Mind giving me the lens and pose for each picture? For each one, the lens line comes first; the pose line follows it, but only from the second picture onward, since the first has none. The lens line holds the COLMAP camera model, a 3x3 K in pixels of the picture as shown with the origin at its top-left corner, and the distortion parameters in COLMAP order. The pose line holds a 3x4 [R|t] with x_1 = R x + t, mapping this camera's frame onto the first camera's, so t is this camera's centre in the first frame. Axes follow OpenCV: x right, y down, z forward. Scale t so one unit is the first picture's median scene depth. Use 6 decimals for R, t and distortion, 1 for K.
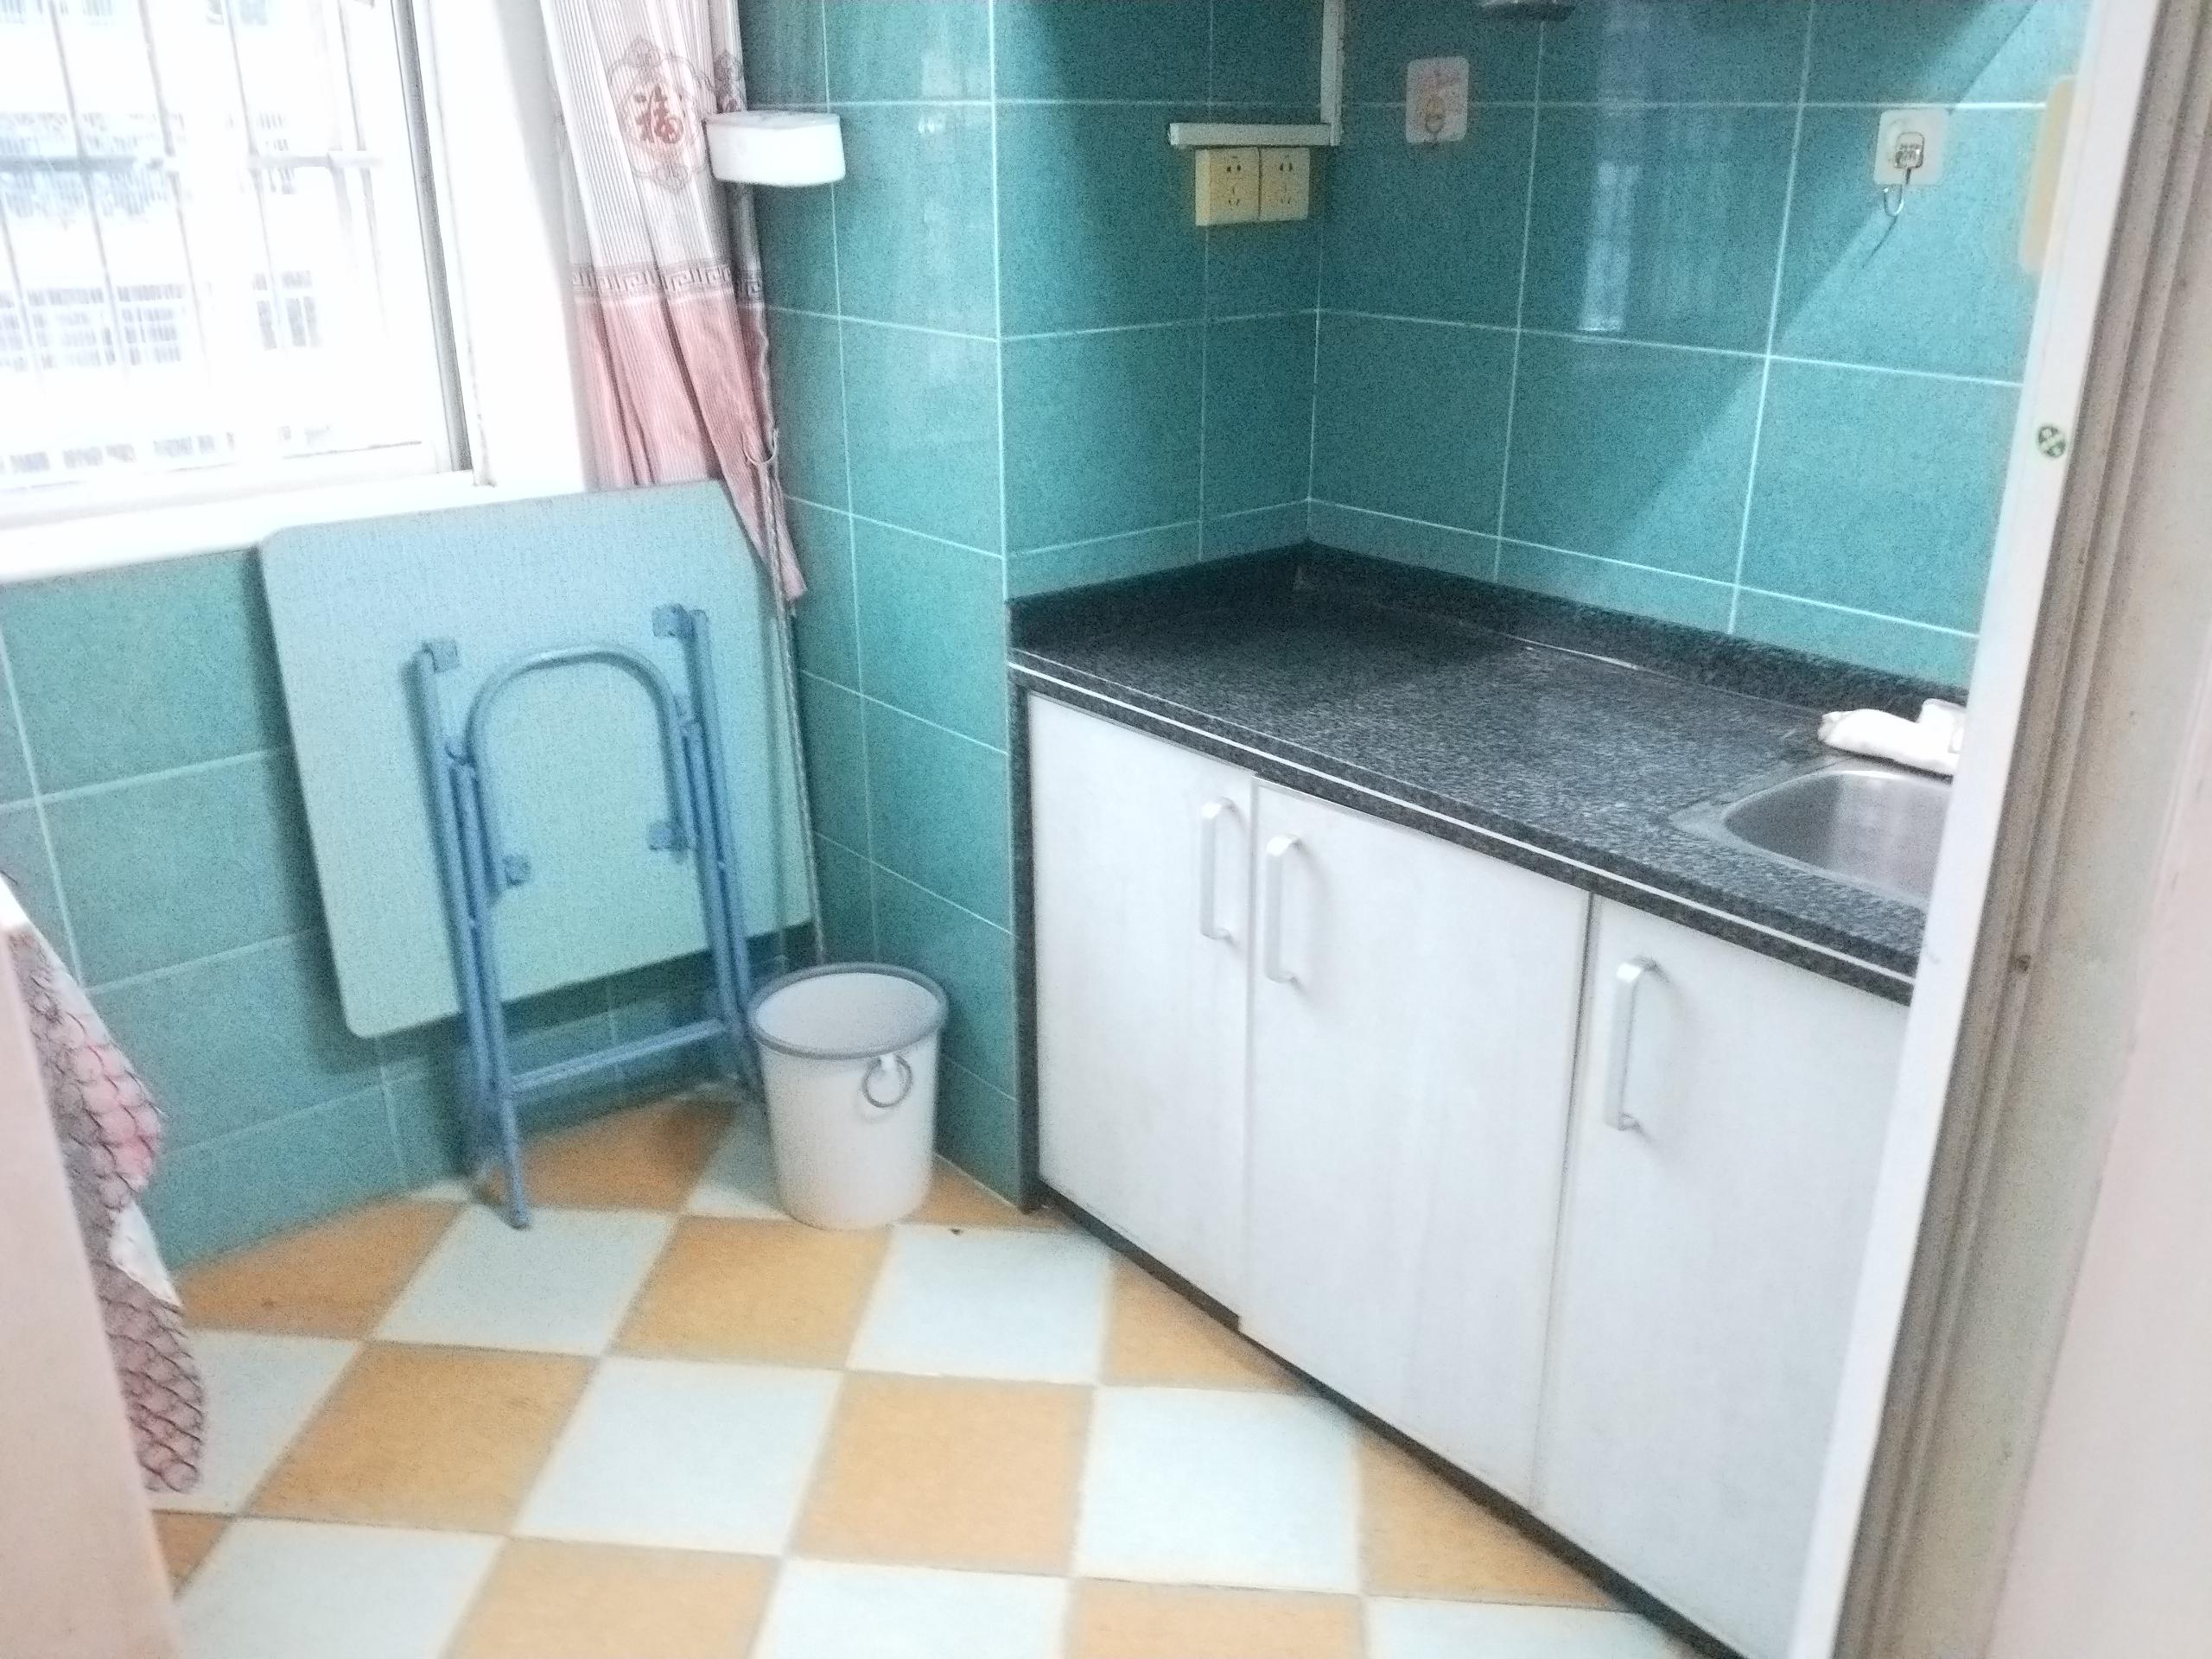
lens RADIAL K [[1764.2, 0, 1106.0], [0, 1764.2, 829.5], [0, 0, 1]] dist [-0.003746, -0.007101]
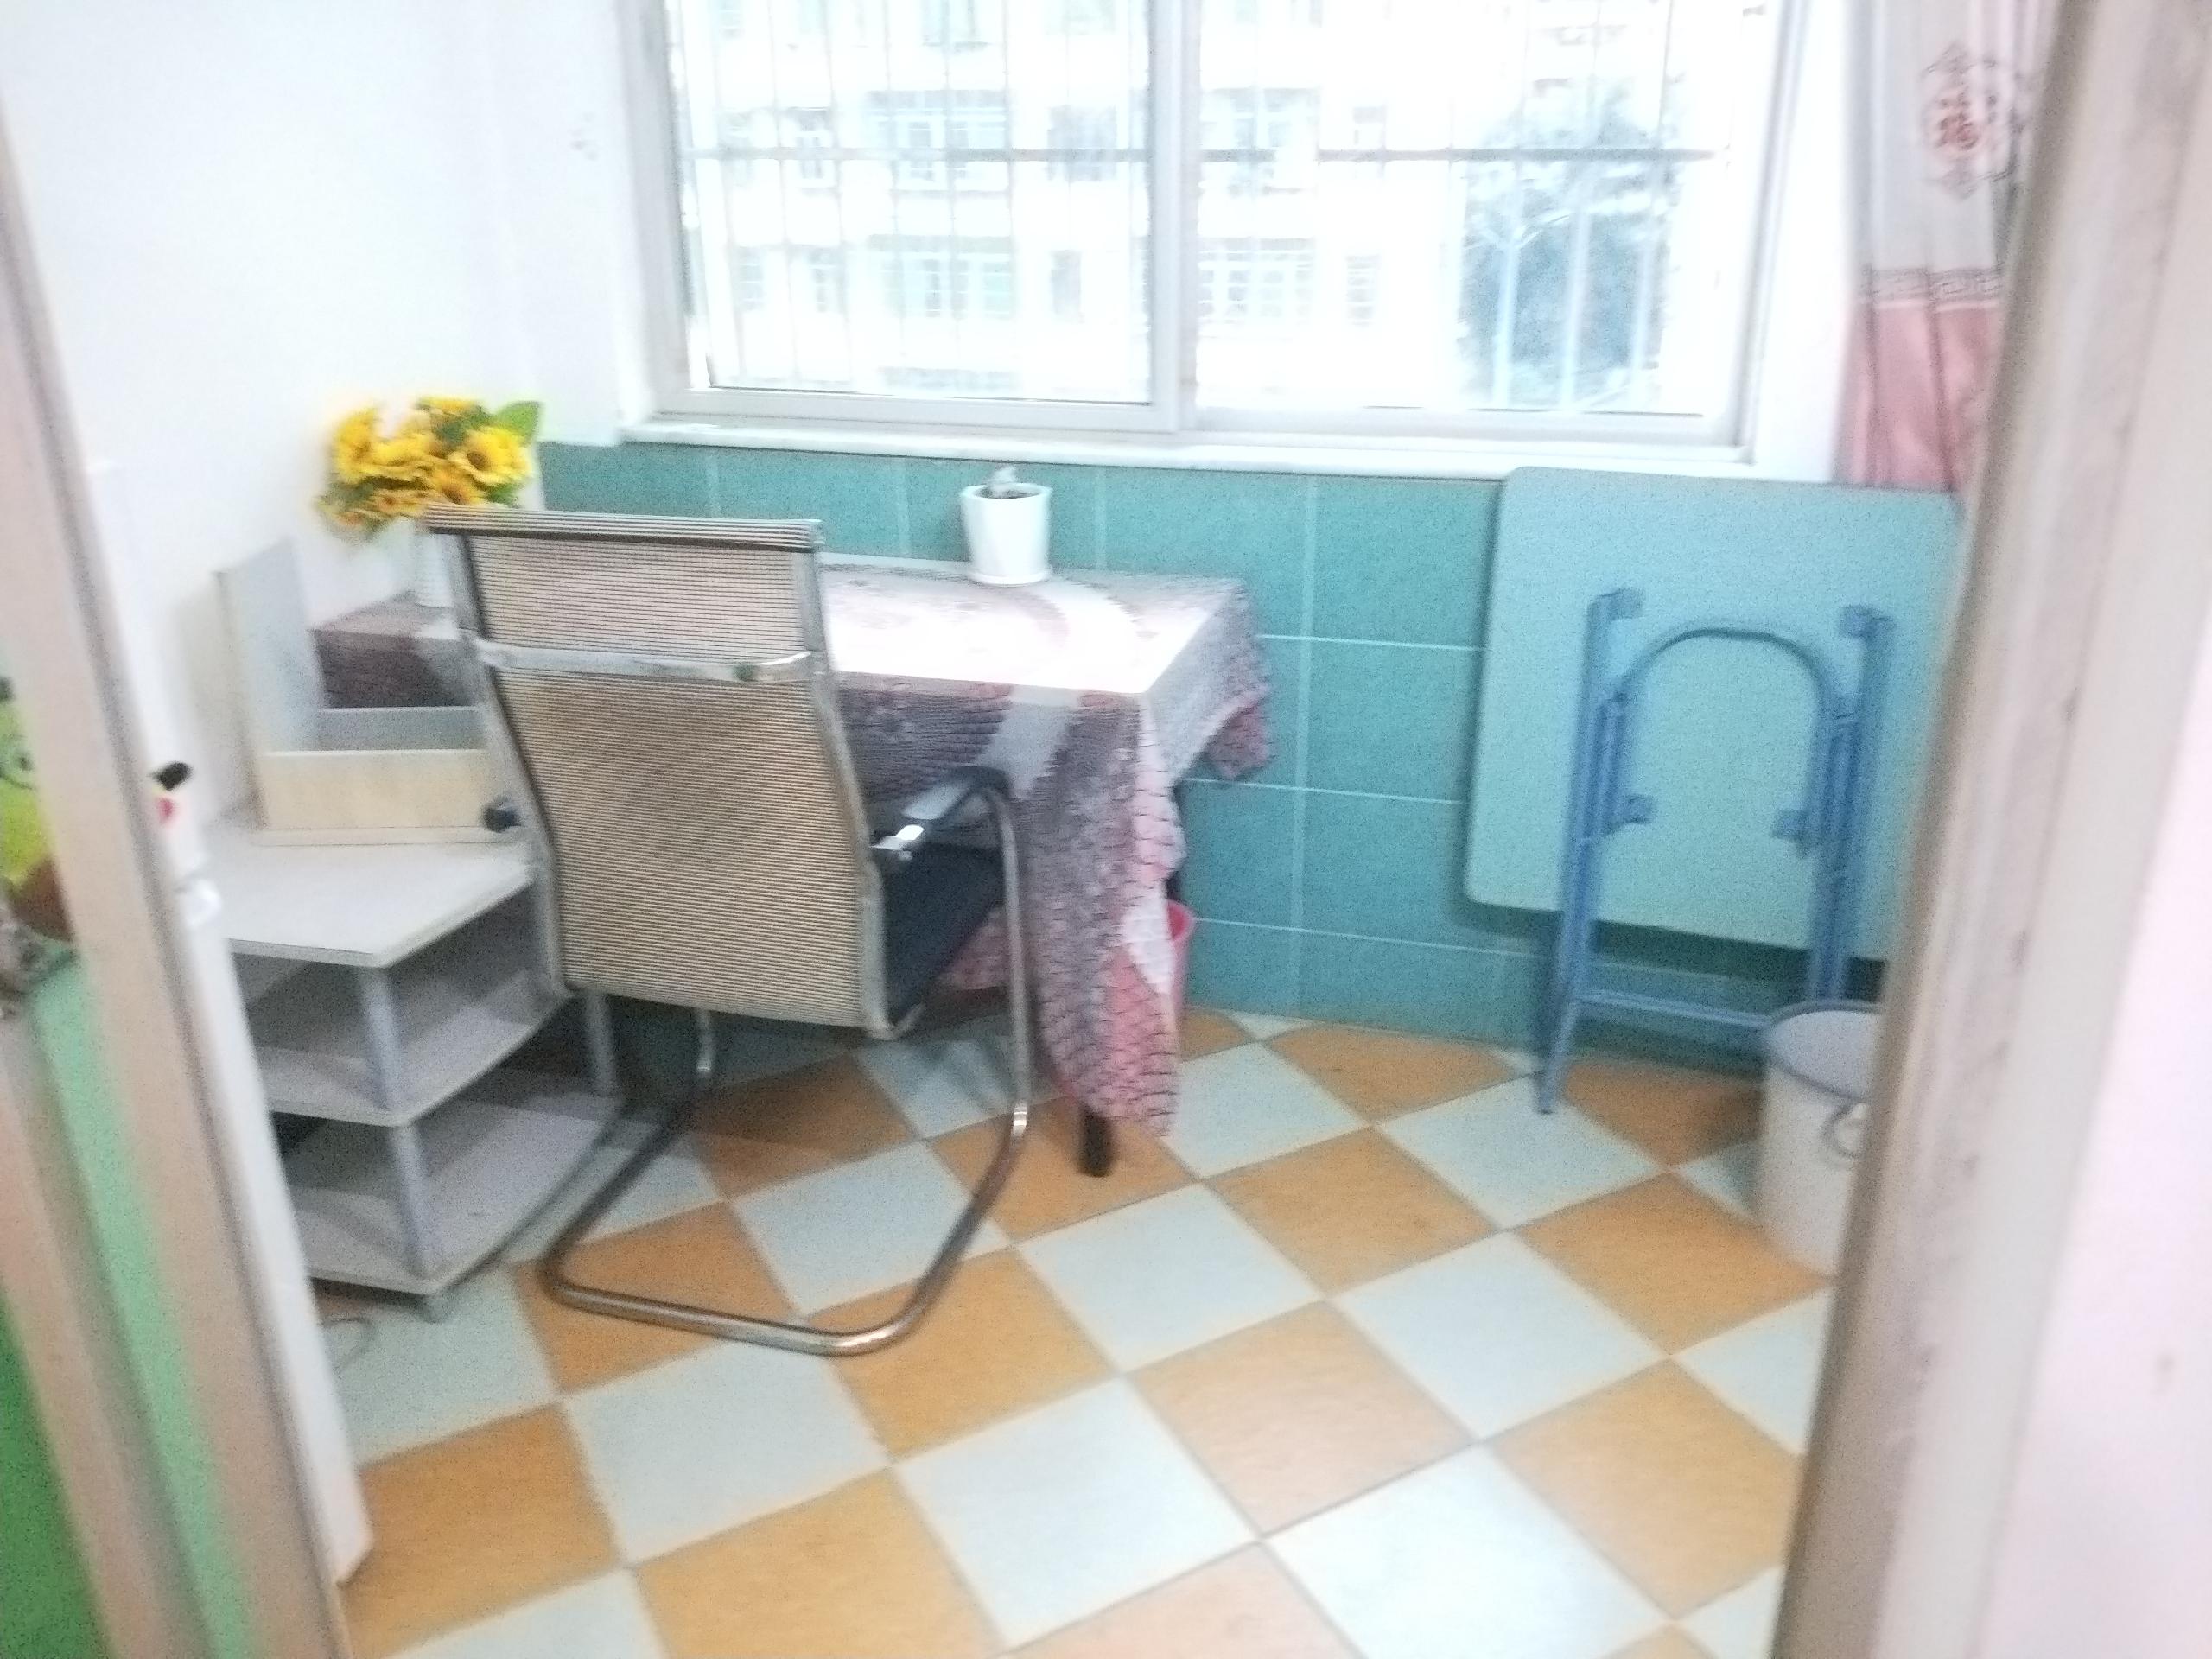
lens RADIAL K [[1764.2, 0, 1106.0], [0, 1764.2, 829.5], [0, 0, 1]] dist [-0.003746, -0.007101]
pose [[0.547127, 0.309059, -0.777904, 0.350179], [-0.297402, 0.940478, 0.164476, -0.048131], [0.782435, 0.141360, 0.606476, 0.078043]]
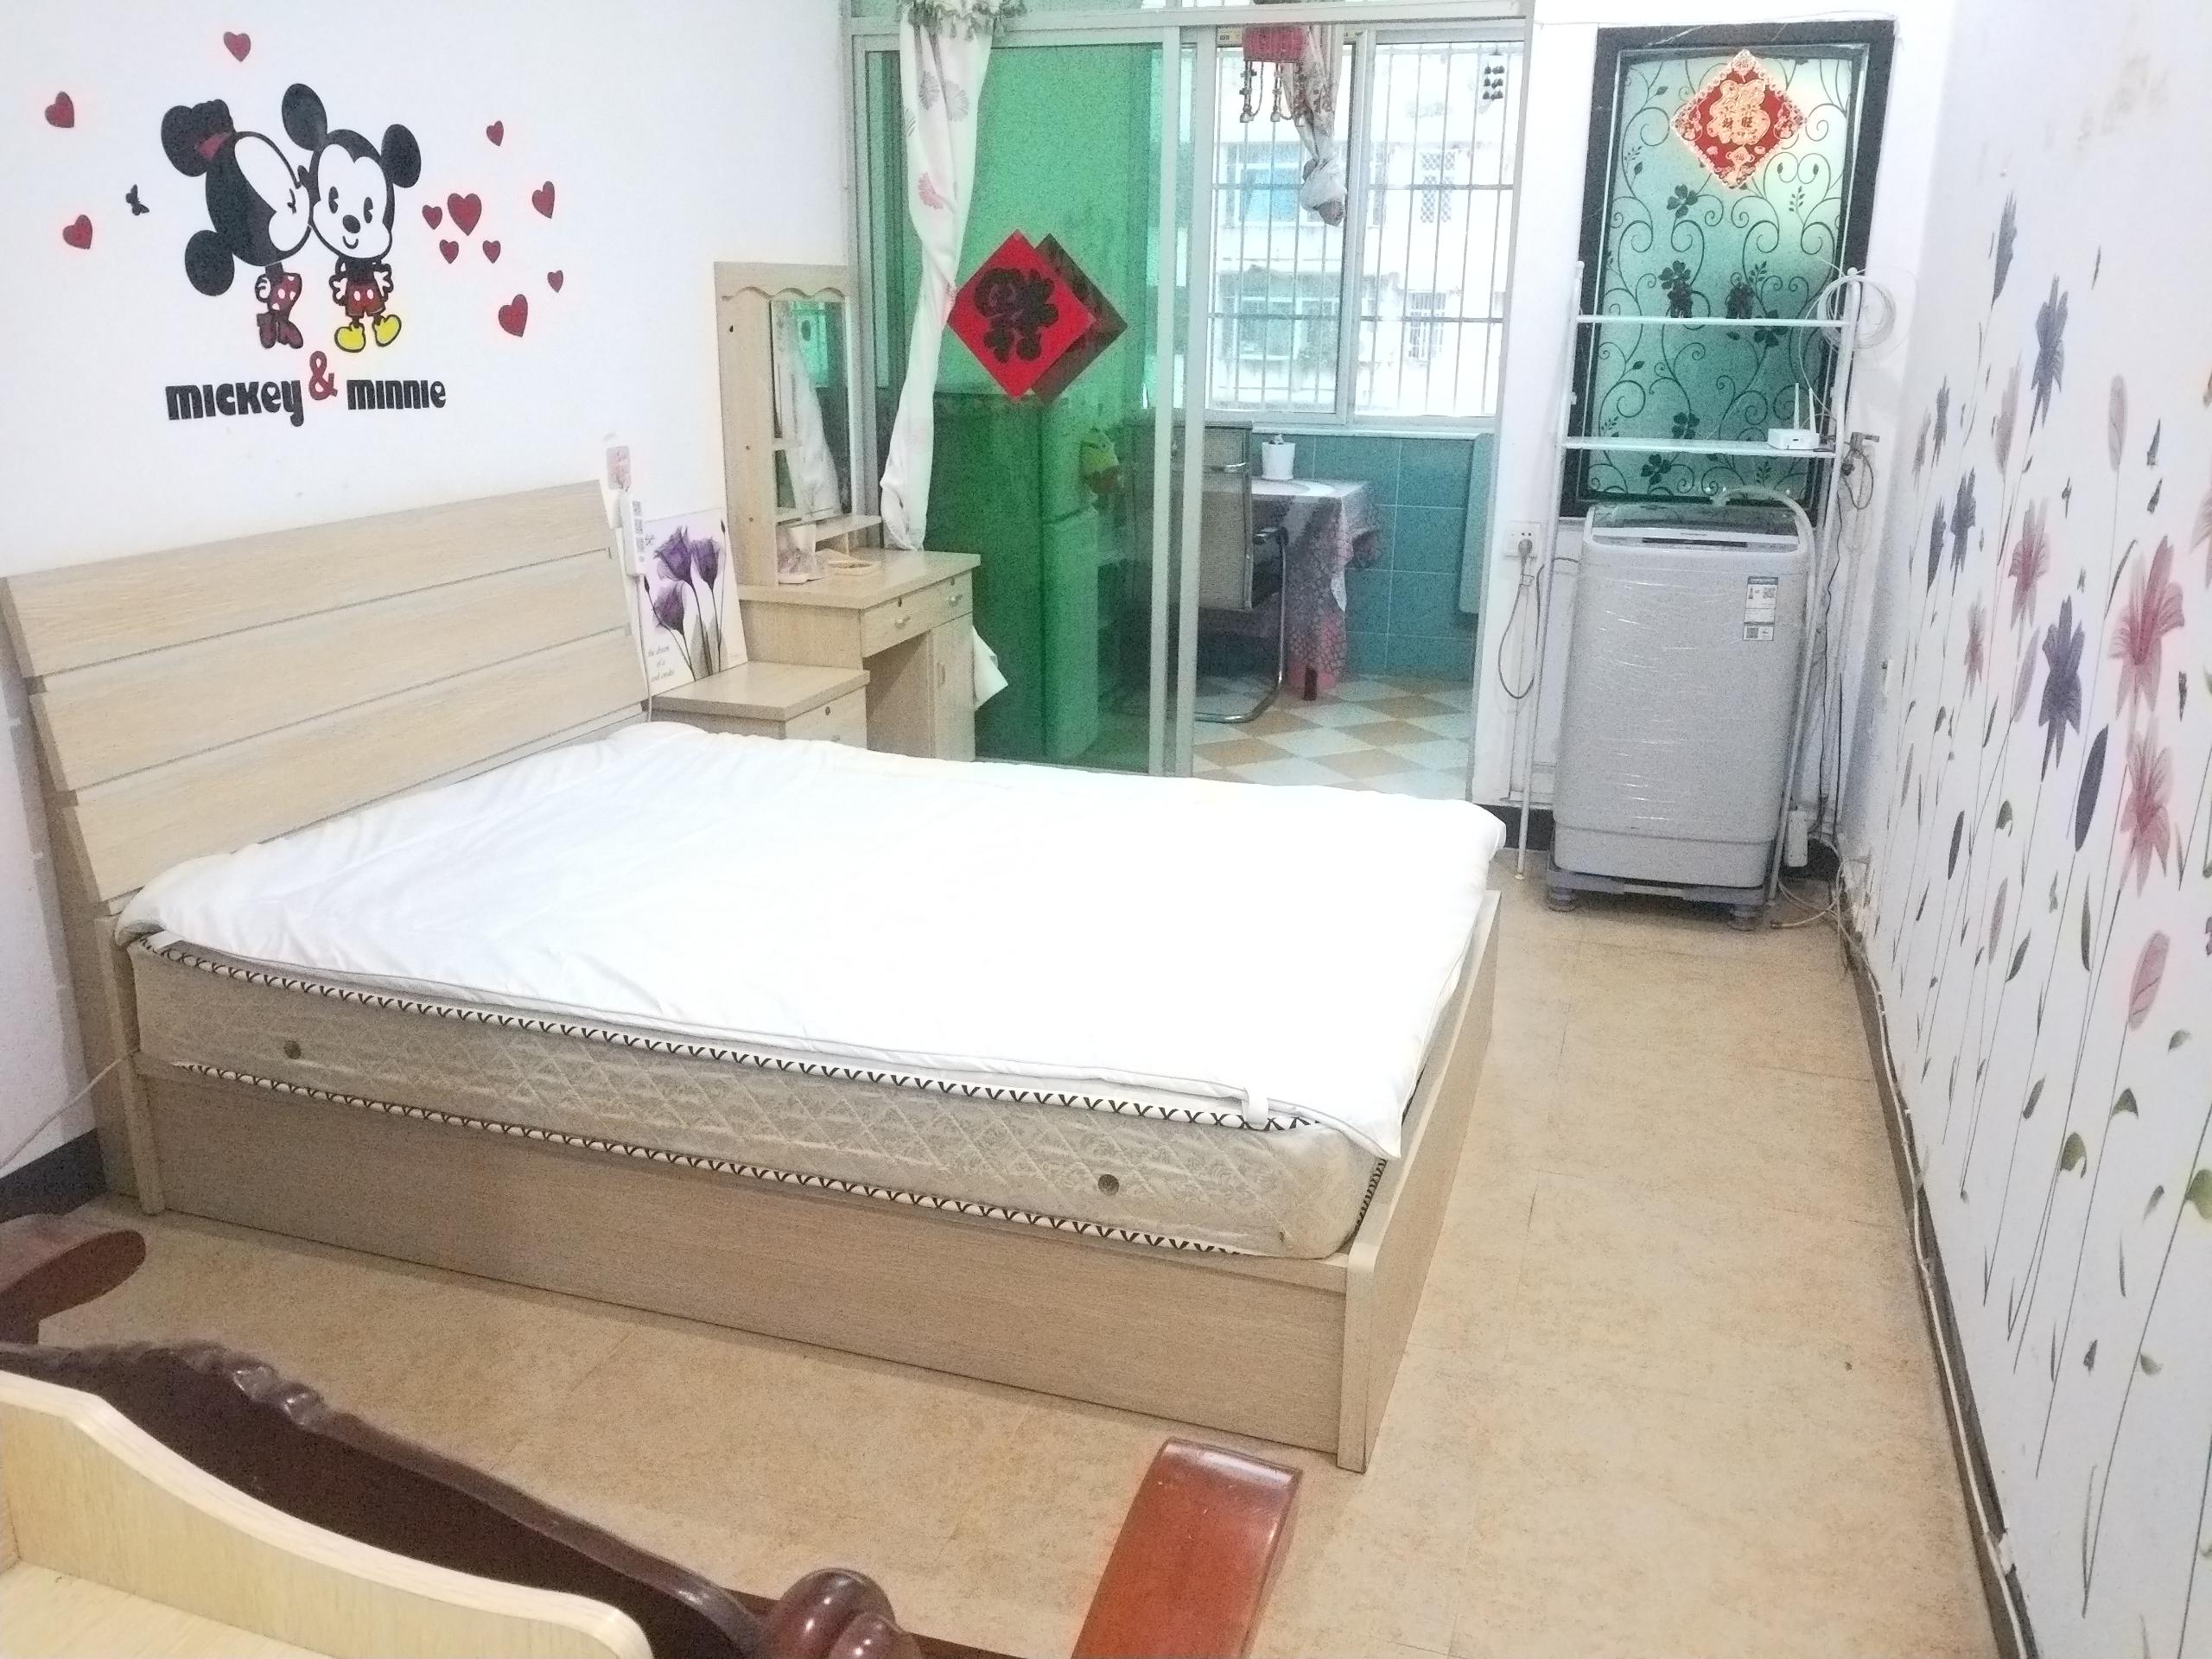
lens RADIAL K [[1743.9, 0, 1111.1], [0, 1743.9, 845.7], [0, 0, 1]] dist [0.053799, -0.157580]
pose [[0.518170, 0.265013, -0.813184, 1.808314], [-0.326402, 0.940097, 0.098386, 0.406355], [0.790545, 0.214445, 0.573630, -1.099995]]
